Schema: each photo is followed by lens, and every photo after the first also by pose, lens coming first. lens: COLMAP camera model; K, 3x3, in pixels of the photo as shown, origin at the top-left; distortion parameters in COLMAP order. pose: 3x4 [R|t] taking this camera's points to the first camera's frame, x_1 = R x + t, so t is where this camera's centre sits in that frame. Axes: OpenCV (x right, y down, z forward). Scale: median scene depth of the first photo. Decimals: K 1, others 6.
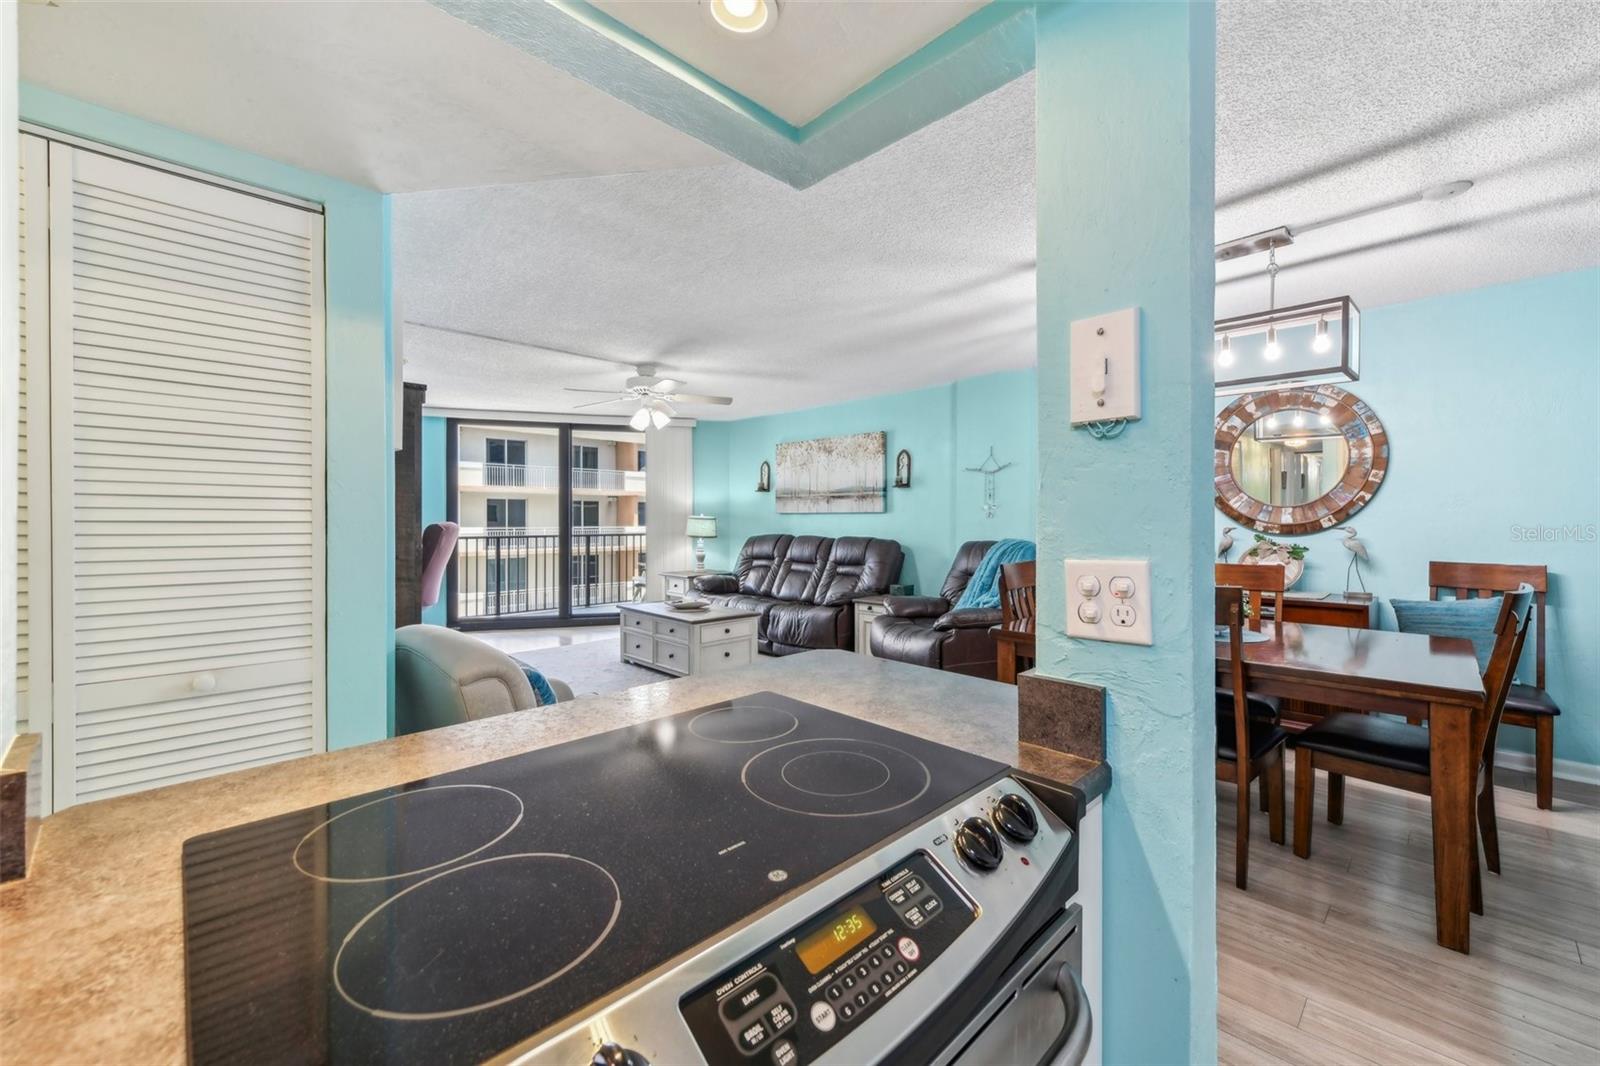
lens RADIAL K [[644.8, 0, 823.7], [0, 644.8, 523.1], [0, 0, 1]] dist [-0.001861, -0.001474]
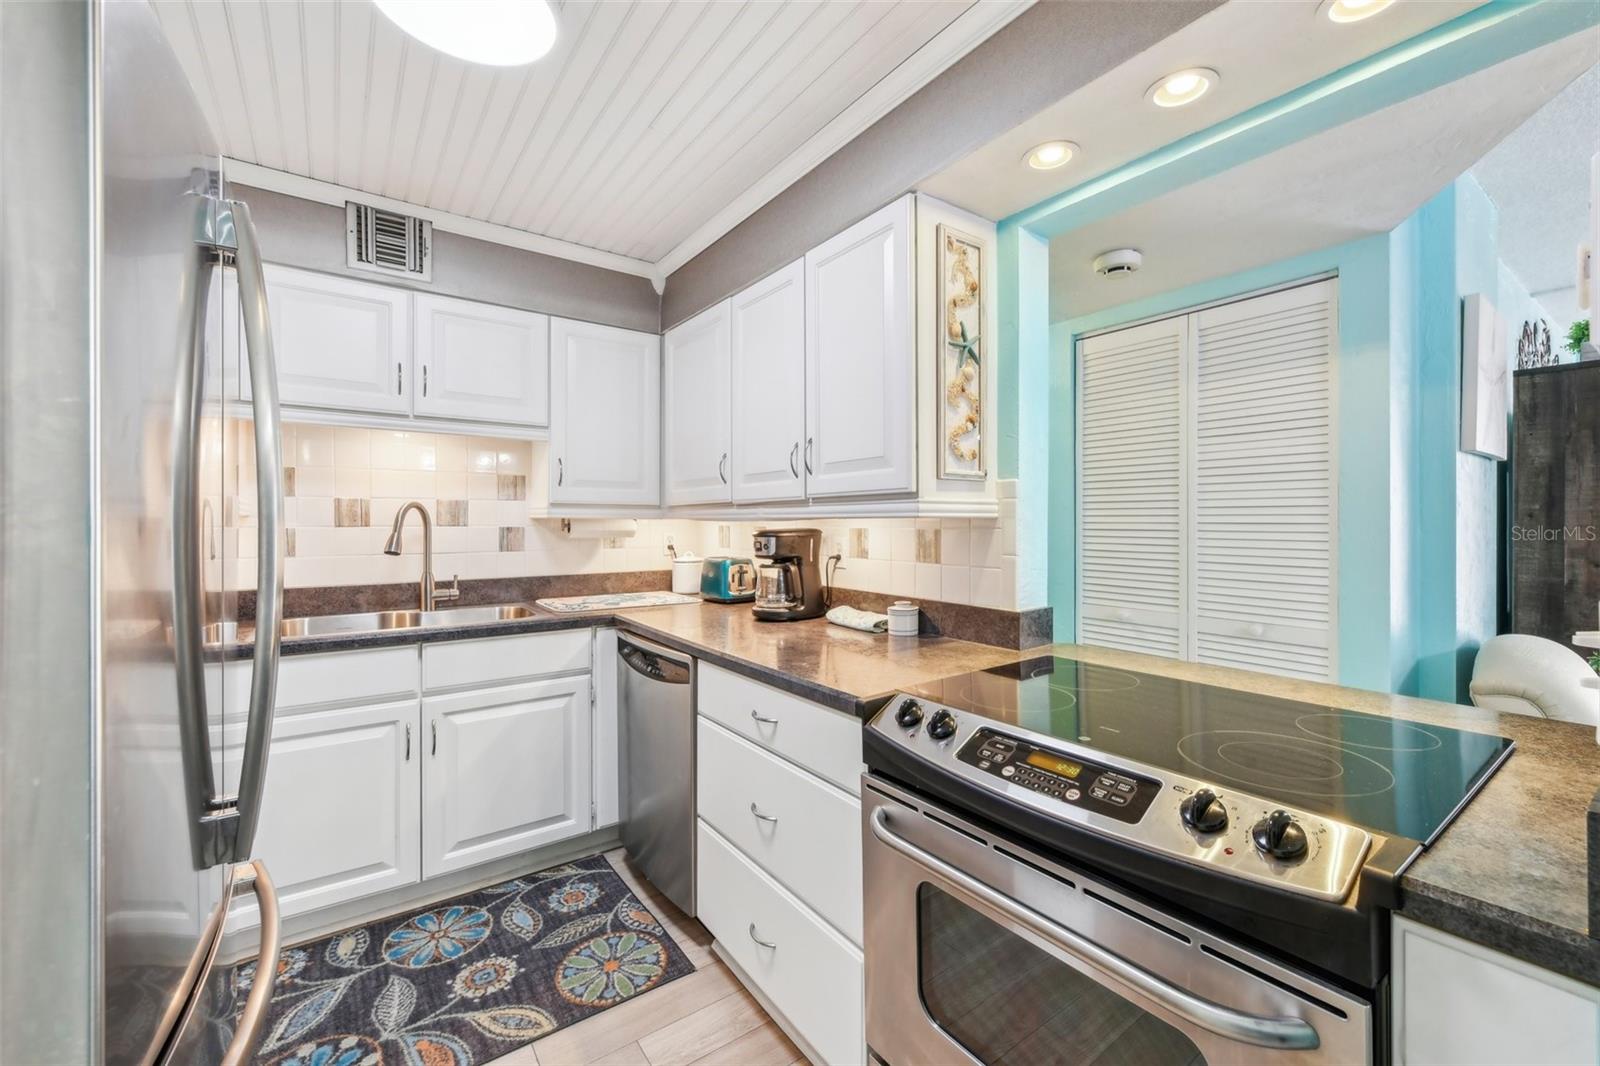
lens RADIAL K [[644.8, 0, 813.2], [0, 644.8, 523.3], [0, 0, 1]] dist [-0.001861, -0.001474]
pose [[-0.165015, 0.003479, -0.986285, 0.215102], [-0.002750, 0.999988, 0.003988, -0.001025], [0.986287, 0.003371, -0.165003, 0.075619]]
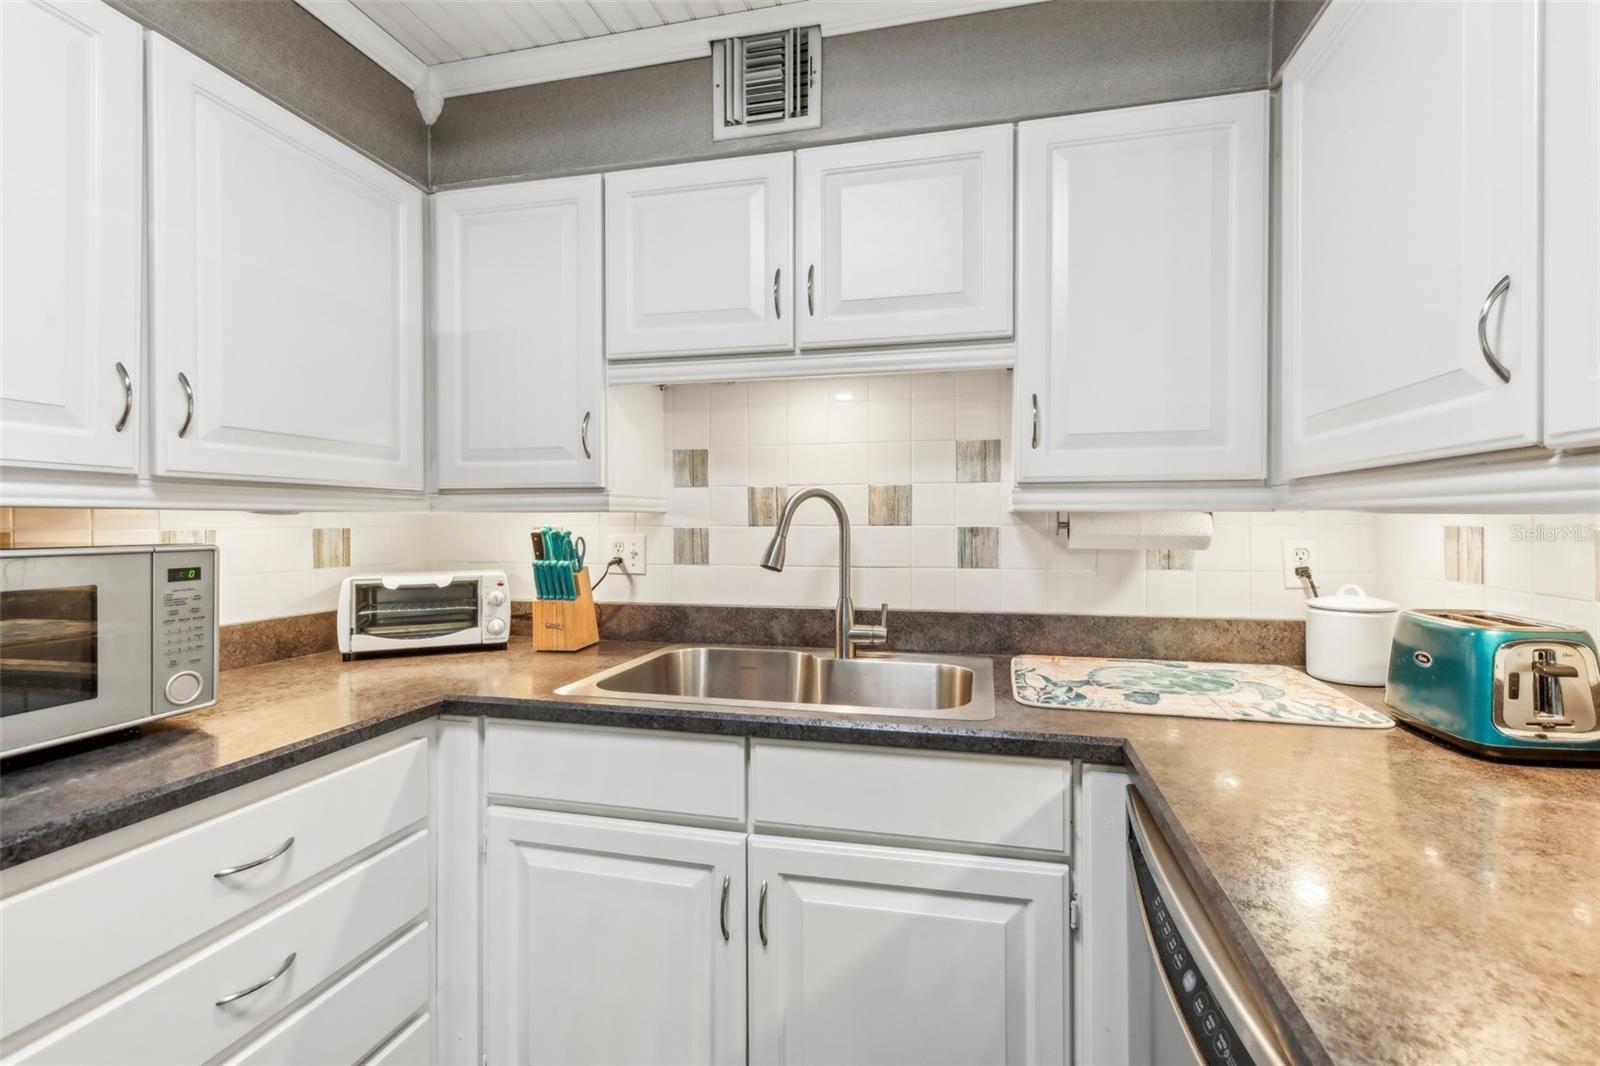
lens RADIAL K [[664.8, 0, 823.0], [0, 664.8, 523.0], [0, 0, 1]] dist [-0.009772, -0.001554]
pose [[-0.858833, 0.008598, -0.512183, -0.077130], [0.004182, 0.999944, 0.009773, -0.000468], [0.512239, 0.006251, -0.858820, -0.032439]]
